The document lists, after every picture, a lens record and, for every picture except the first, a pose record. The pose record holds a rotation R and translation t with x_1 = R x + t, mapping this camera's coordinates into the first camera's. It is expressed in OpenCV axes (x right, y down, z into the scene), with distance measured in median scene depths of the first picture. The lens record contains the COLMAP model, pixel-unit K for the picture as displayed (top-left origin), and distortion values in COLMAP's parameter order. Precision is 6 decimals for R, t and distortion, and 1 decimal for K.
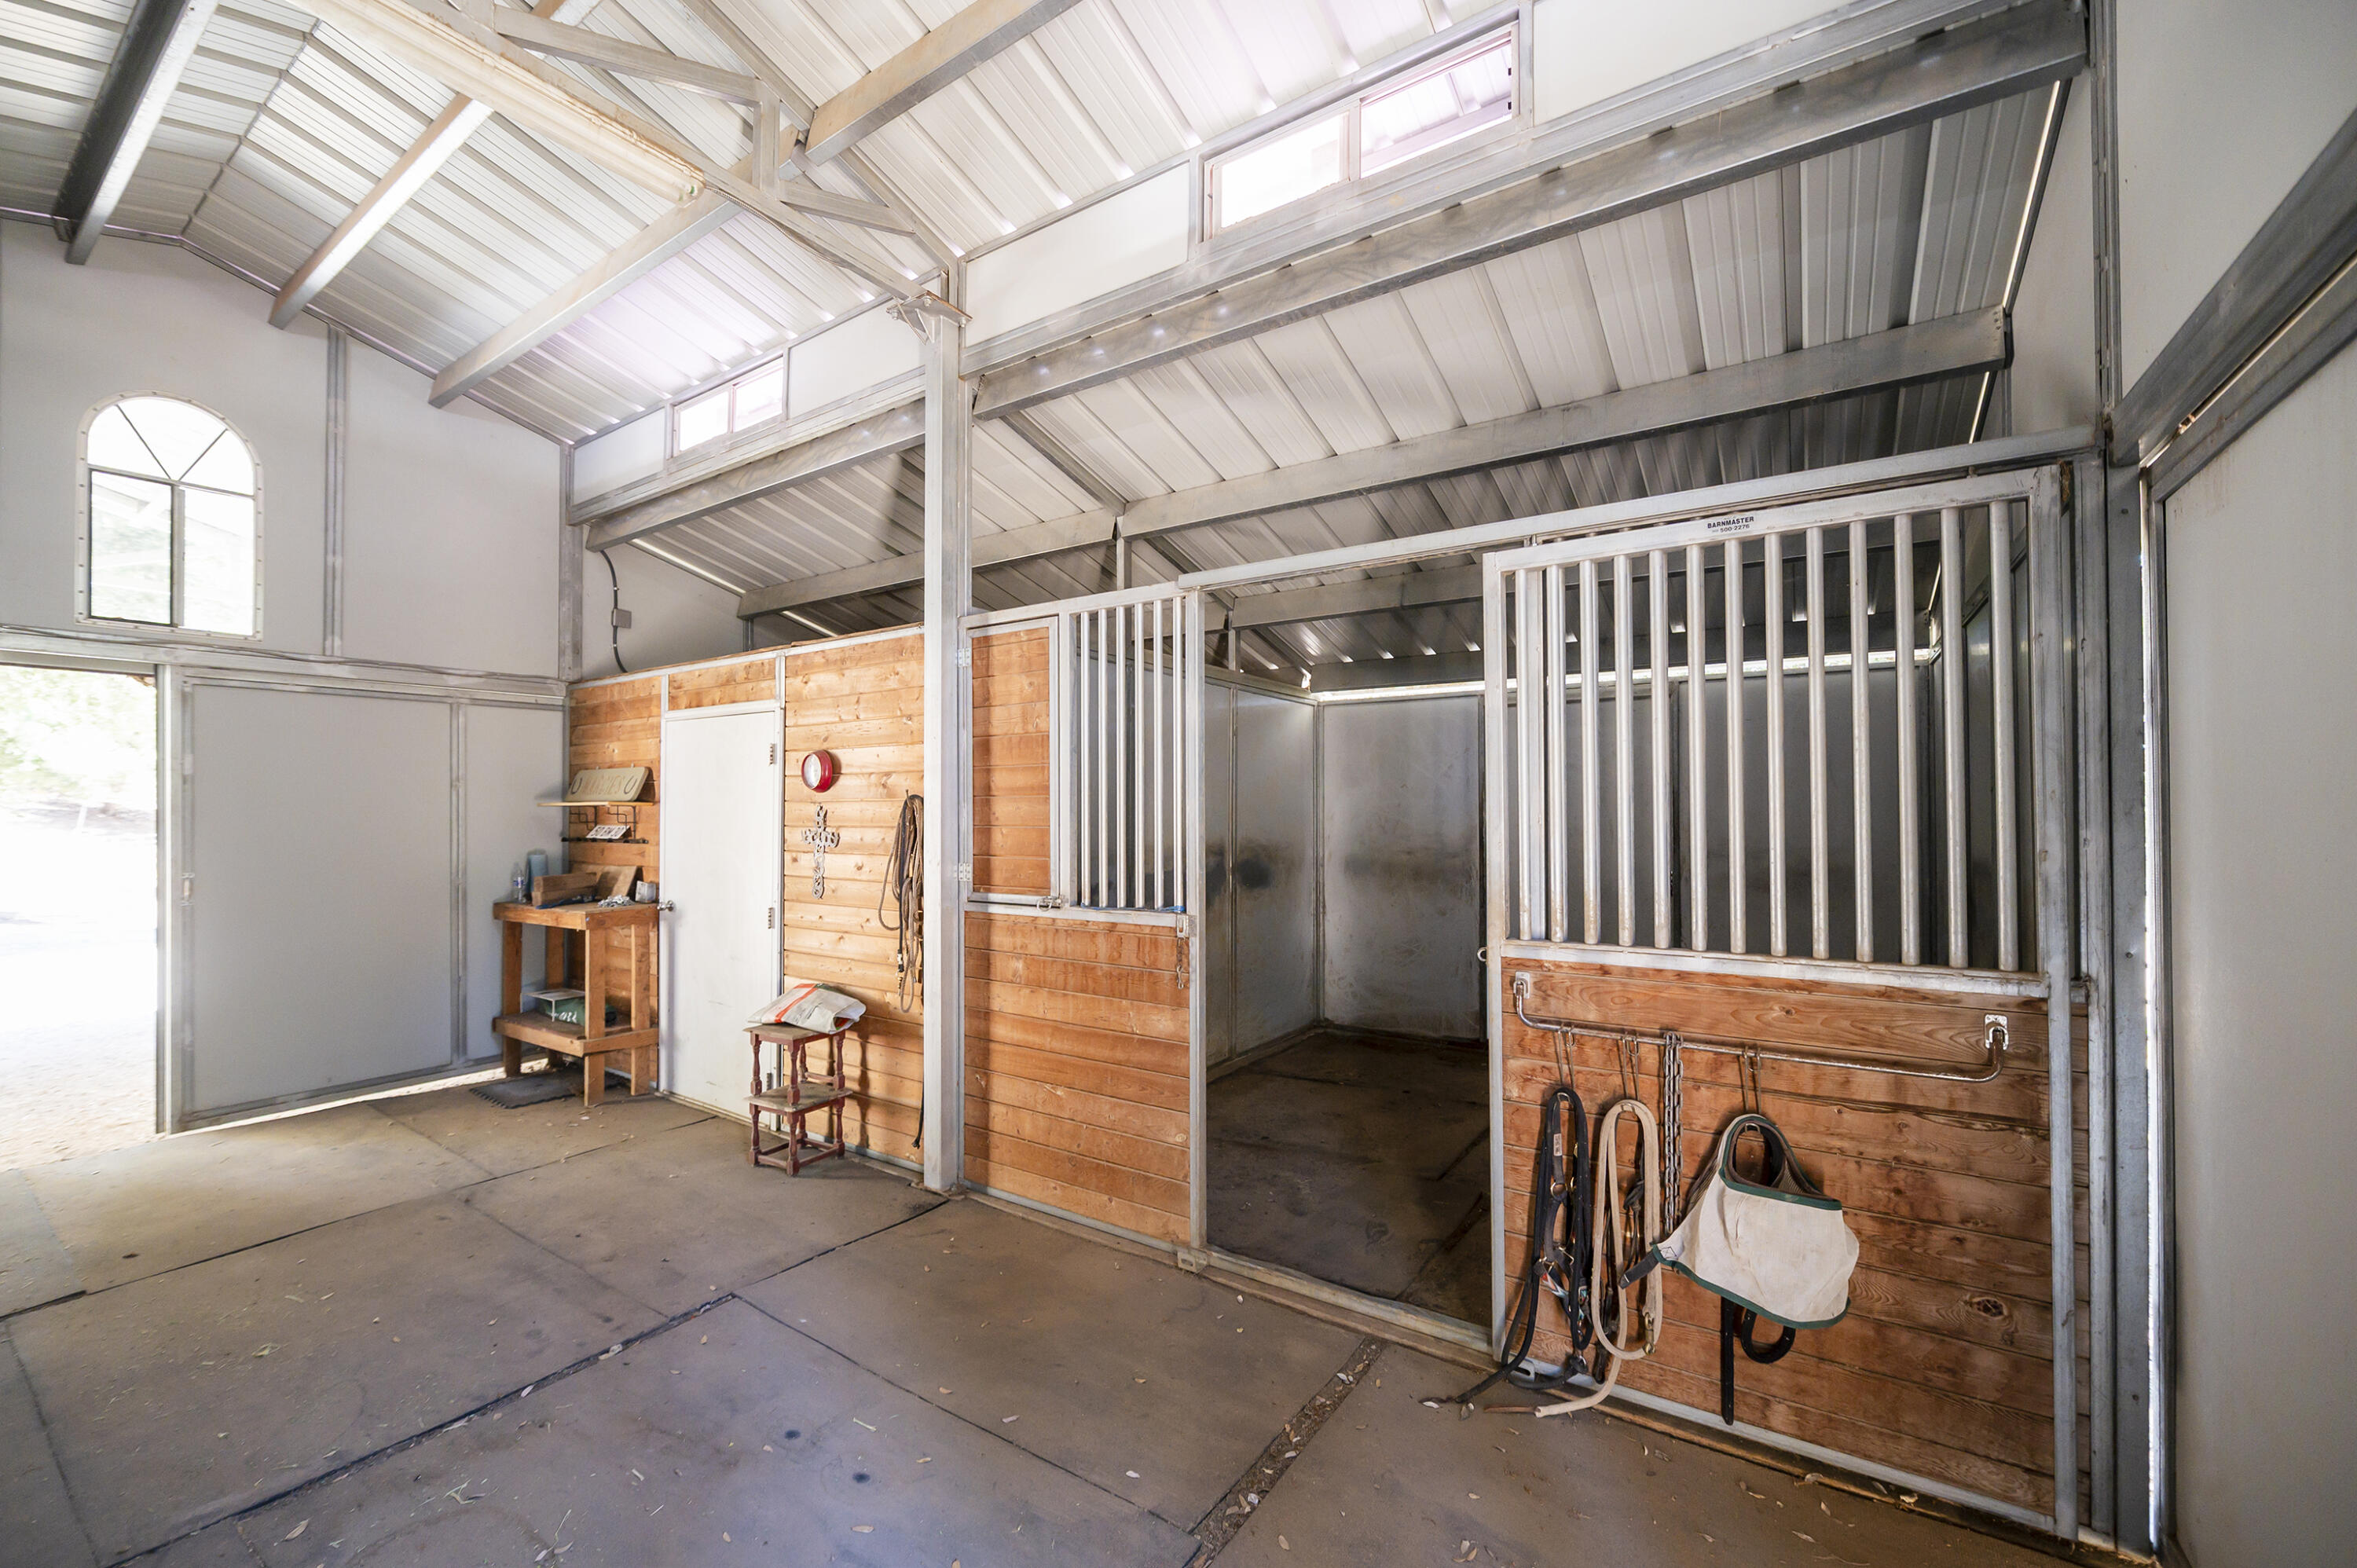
lens RADIAL K [[927.9, 0, 1171.1], [0, 927.9, 791.9], [0, 0, 1]] dist [-0.001769, -0.000383]
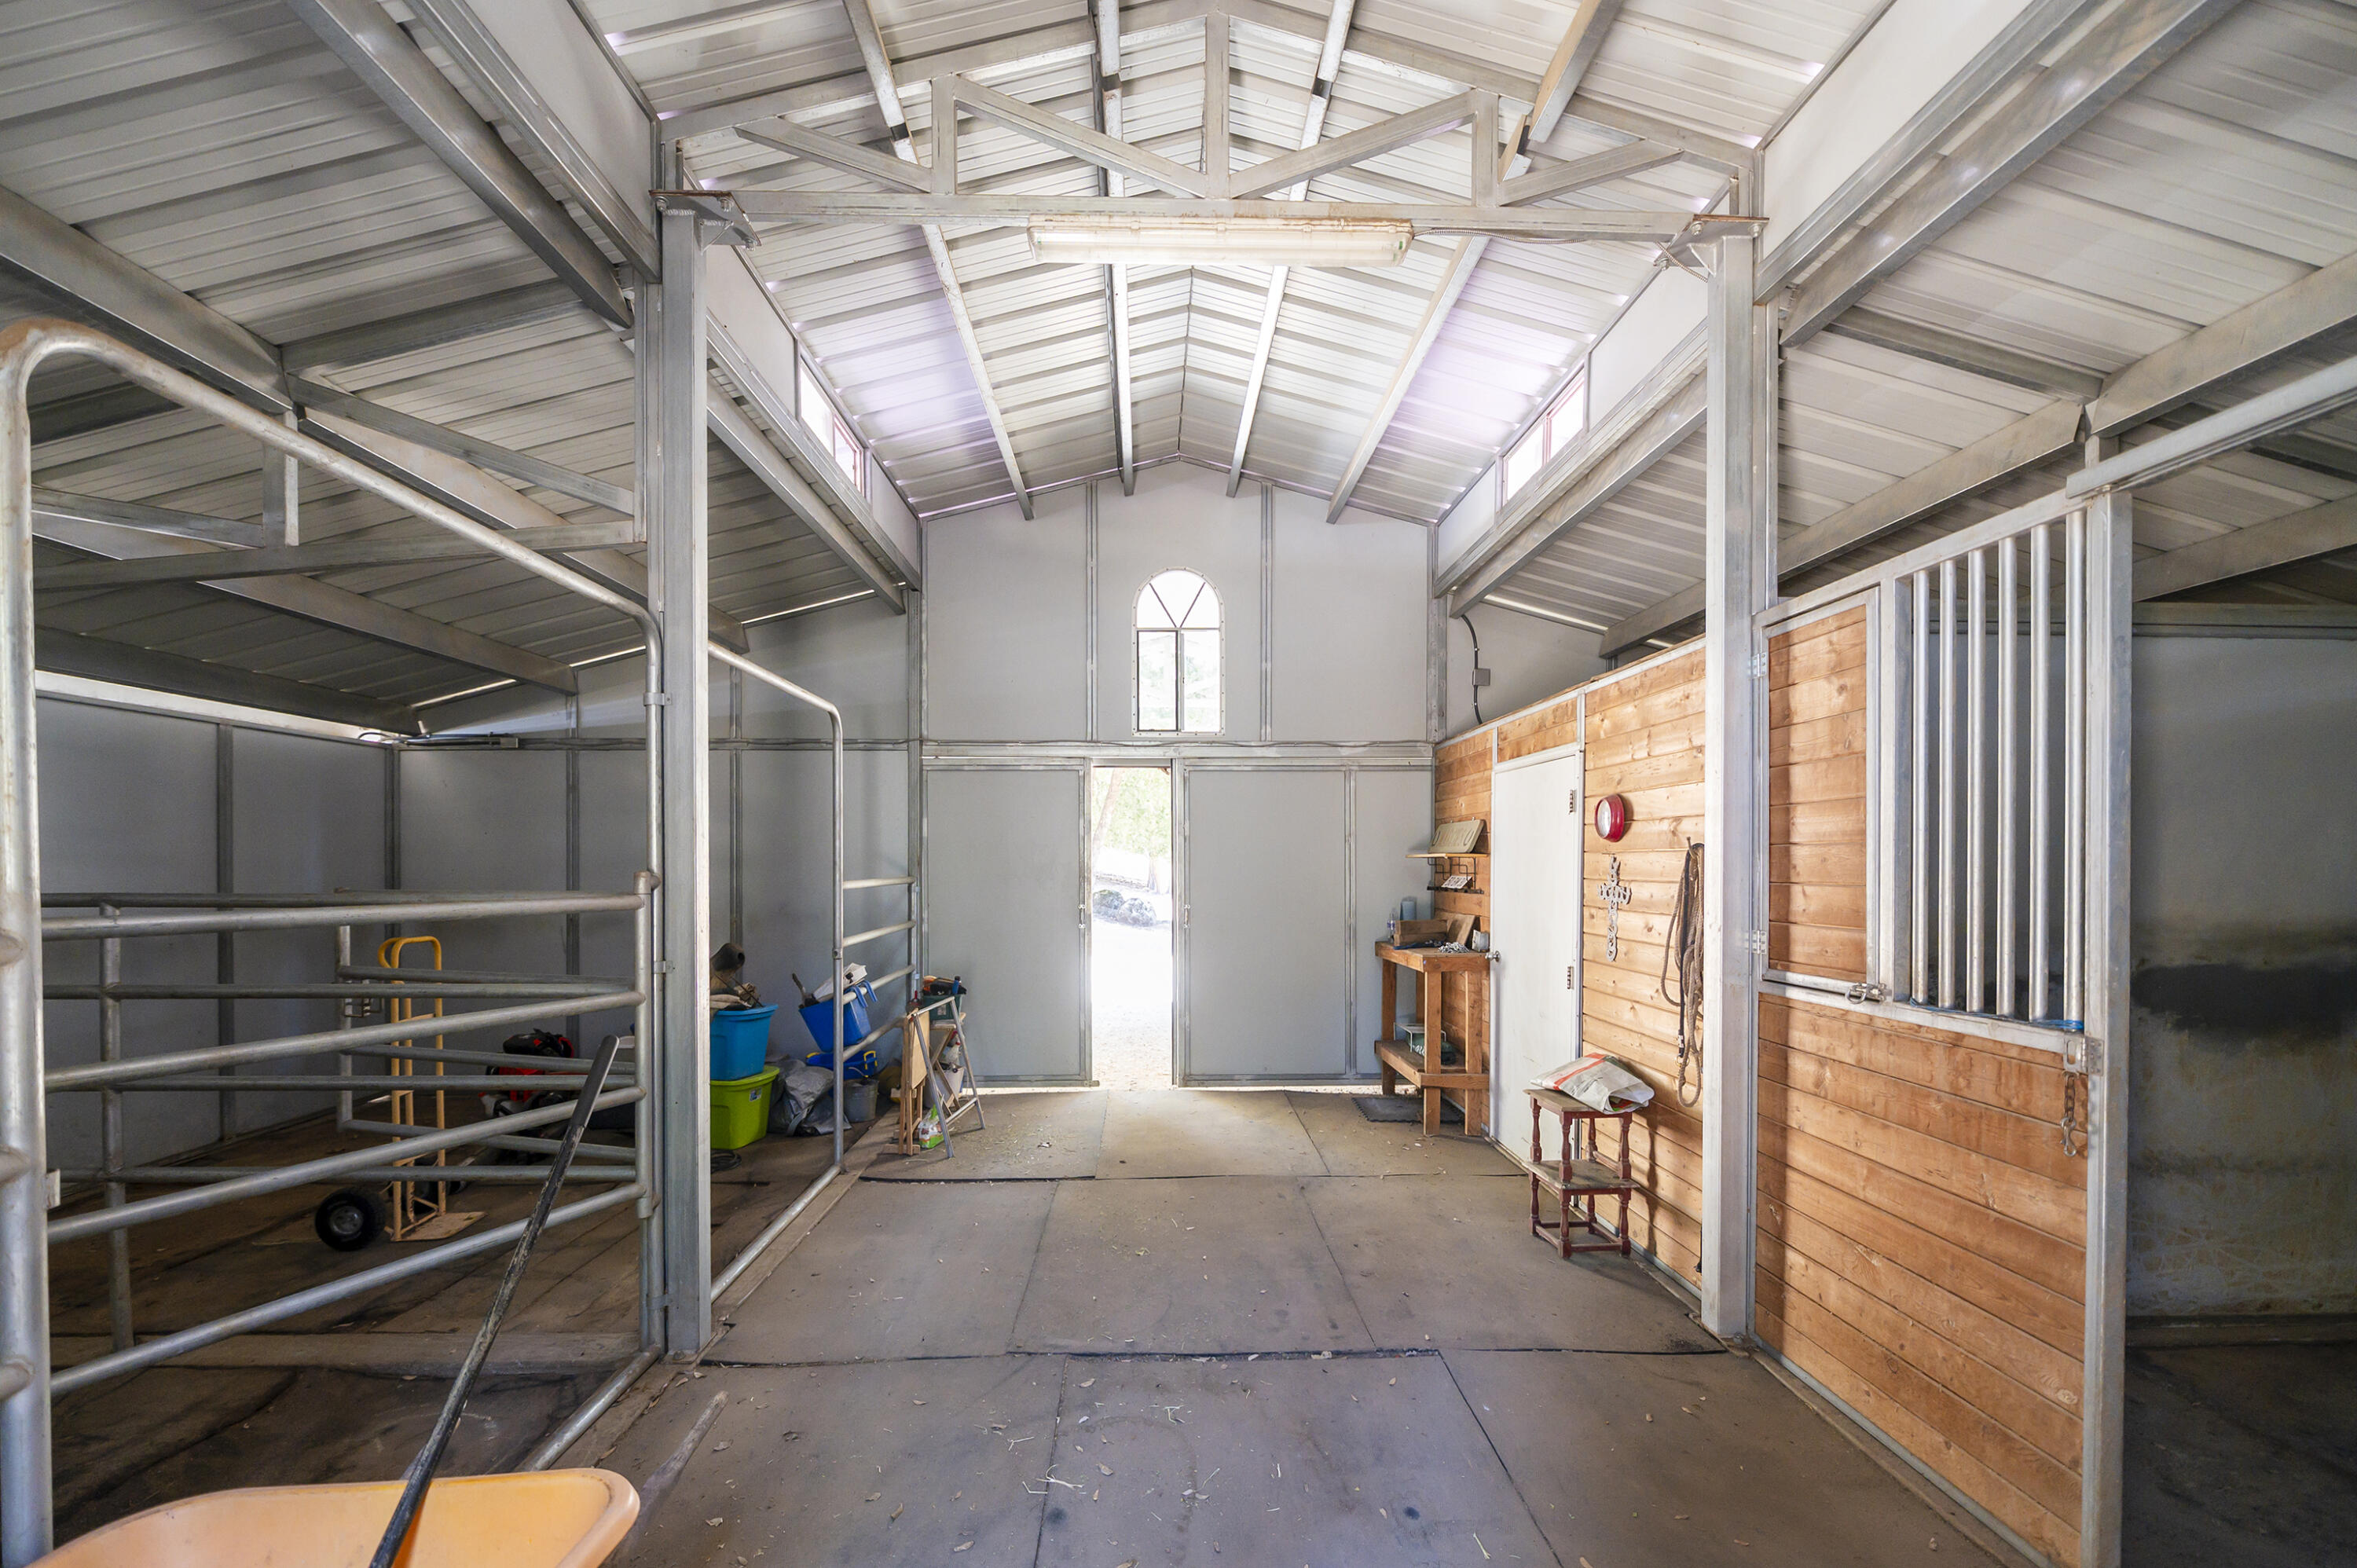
lens RADIAL K [[977.5, 0, 1188.4], [0, 977.5, 862.0], [0, 0, 1]] dist [-0.001794, -0.000514]
pose [[0.595215, 0.003171, -0.803560, 0.139863], [0.012863, 0.999826, 0.013473, 0.002022], [0.803463, -0.018356, 0.595071, 0.120048]]
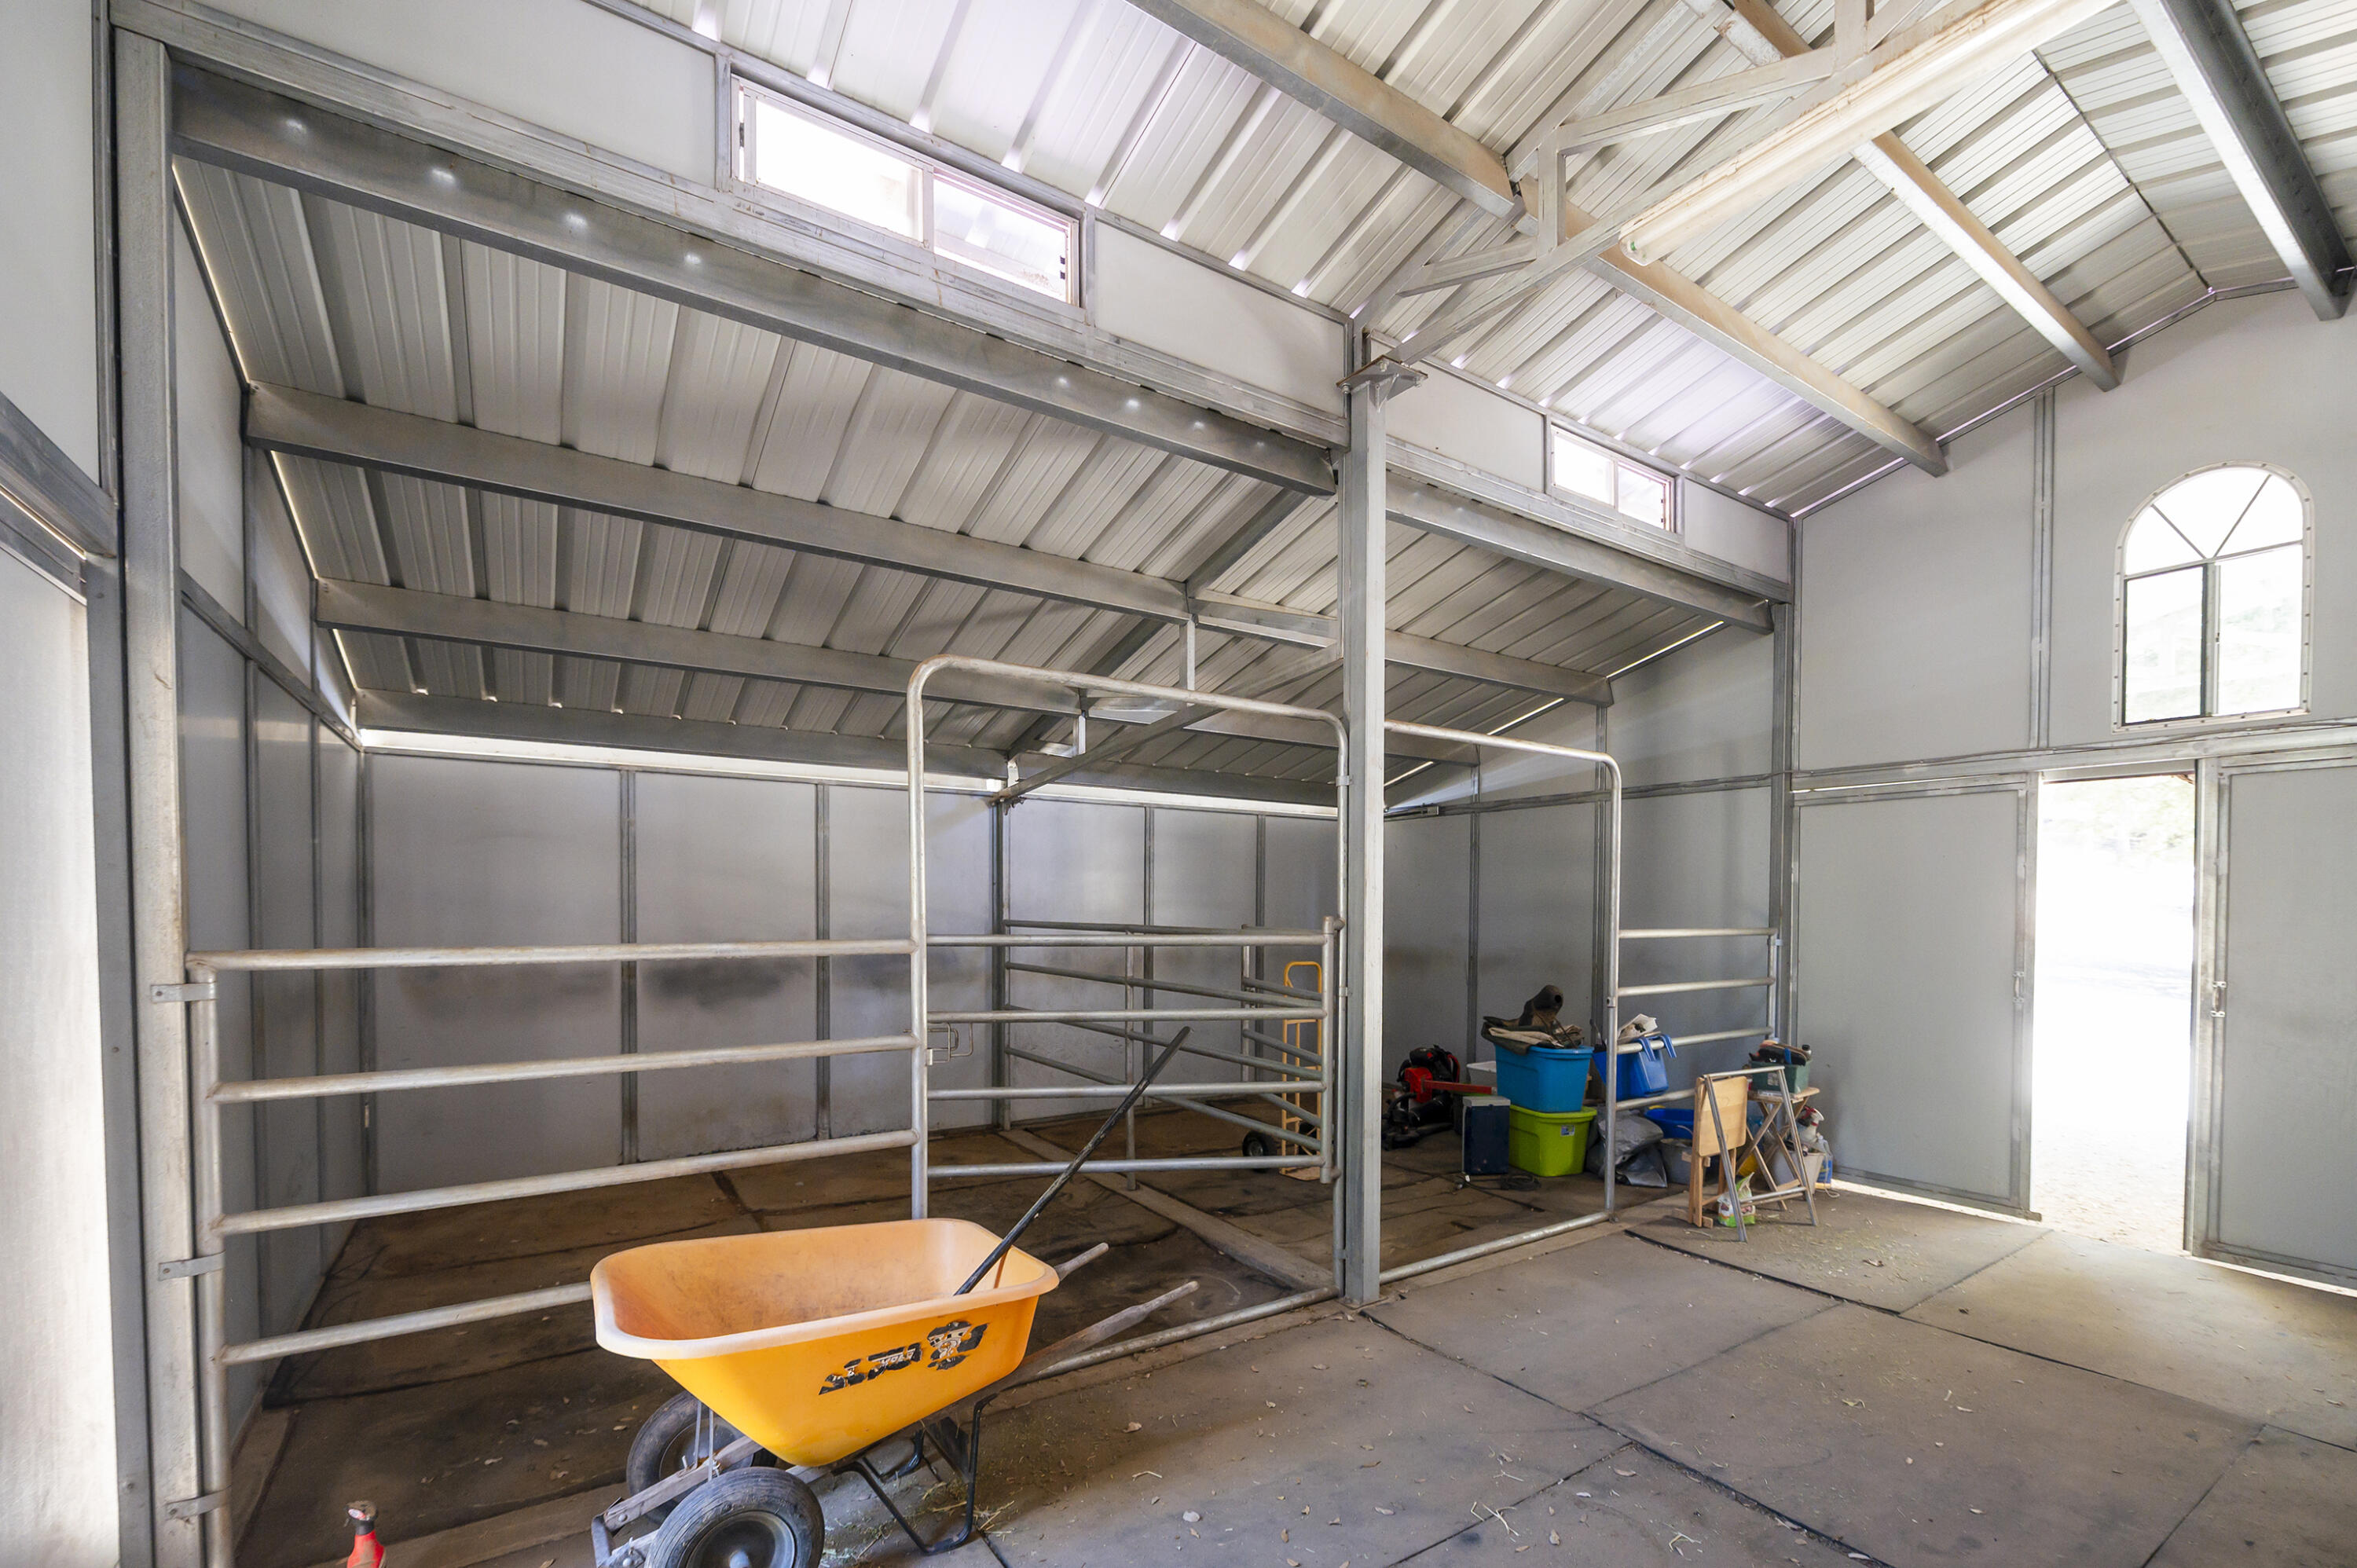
lens RADIAL K [[1011.4, 0, 1183.3], [0, 1011.4, 915.4], [0, 0, 1]] dist [-0.000636, 0.000026]
pose [[-0.367557, 0.010109, -0.929946, 0.257447], [0.010541, 0.999922, 0.006703, 0.004515], [0.929941, -0.007339, -0.367635, 0.424180]]
